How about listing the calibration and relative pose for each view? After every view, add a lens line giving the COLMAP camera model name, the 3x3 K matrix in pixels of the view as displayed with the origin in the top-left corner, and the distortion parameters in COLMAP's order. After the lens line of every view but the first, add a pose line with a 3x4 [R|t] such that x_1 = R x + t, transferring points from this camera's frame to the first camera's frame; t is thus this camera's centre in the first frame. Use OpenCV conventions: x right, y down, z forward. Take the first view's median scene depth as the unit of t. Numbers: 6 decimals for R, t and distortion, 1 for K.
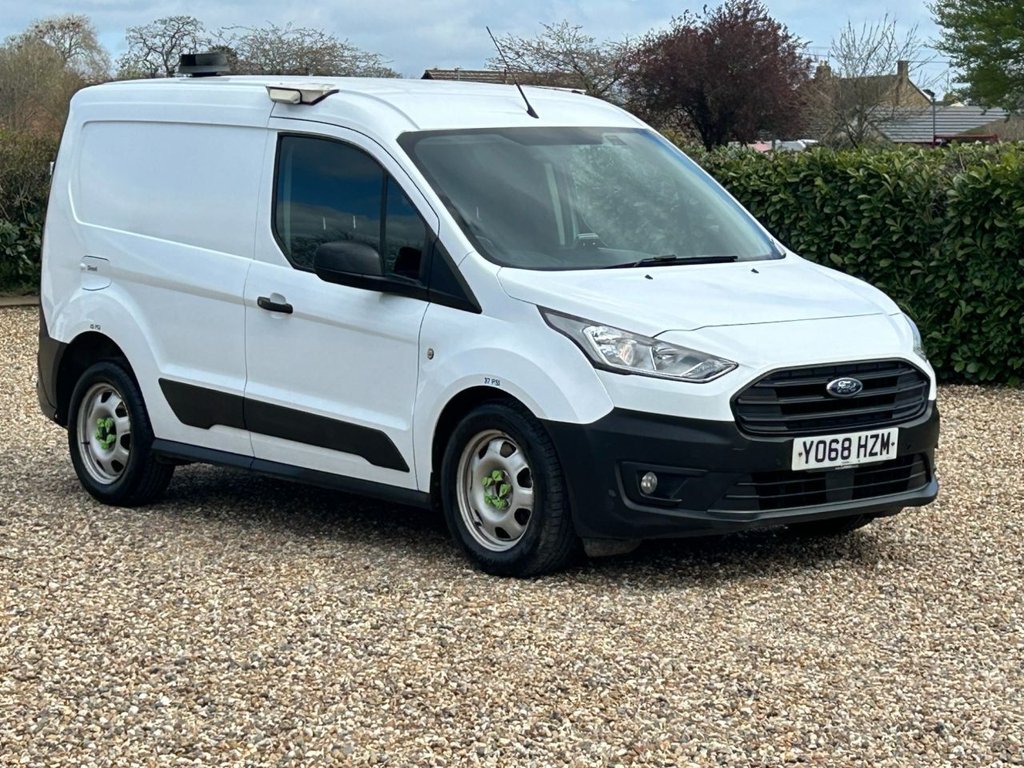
lens RADIAL K [[2618.8, 0, 514.1], [0, 2618.8, 414.3], [0, 0, 1]] dist [0.185395, -0.628811]
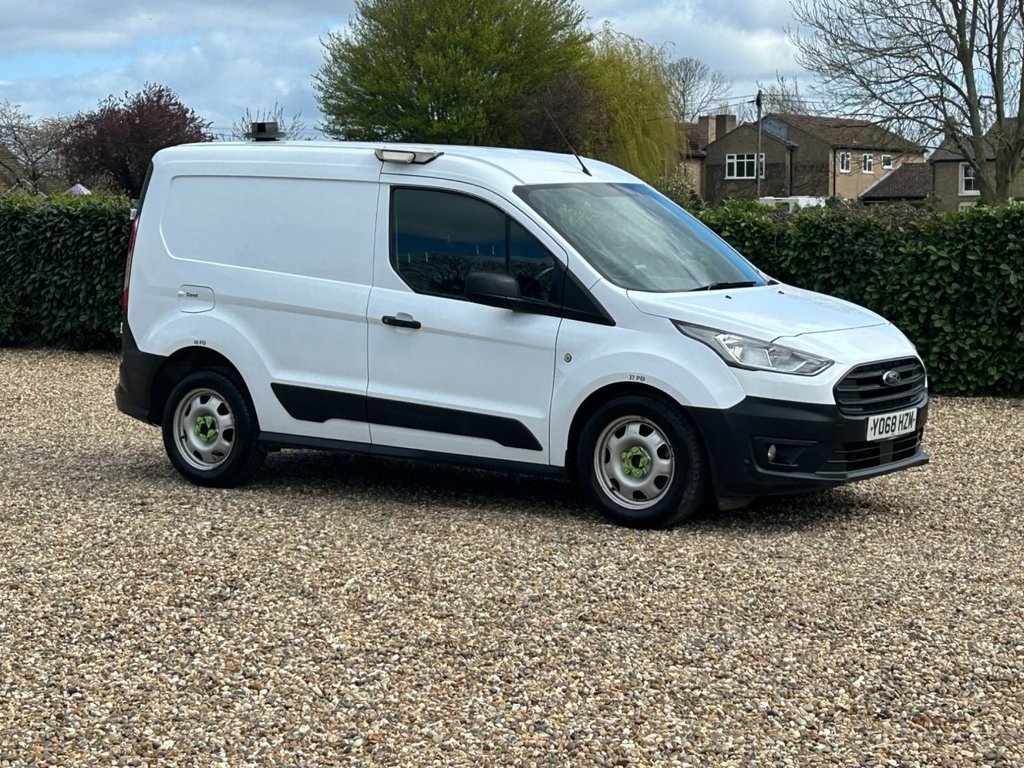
lens RADIAL K [[2068.3, 0, 512.0], [0, 2068.3, 384.0], [0, 0, 1]] dist [0.173576, -0.289747]
pose [[0.962353, -0.016928, 0.271274, -0.335810], [0.021341, 0.999683, -0.013325, 0.002650], [-0.270963, 0.018613, 0.962410, 0.031302]]
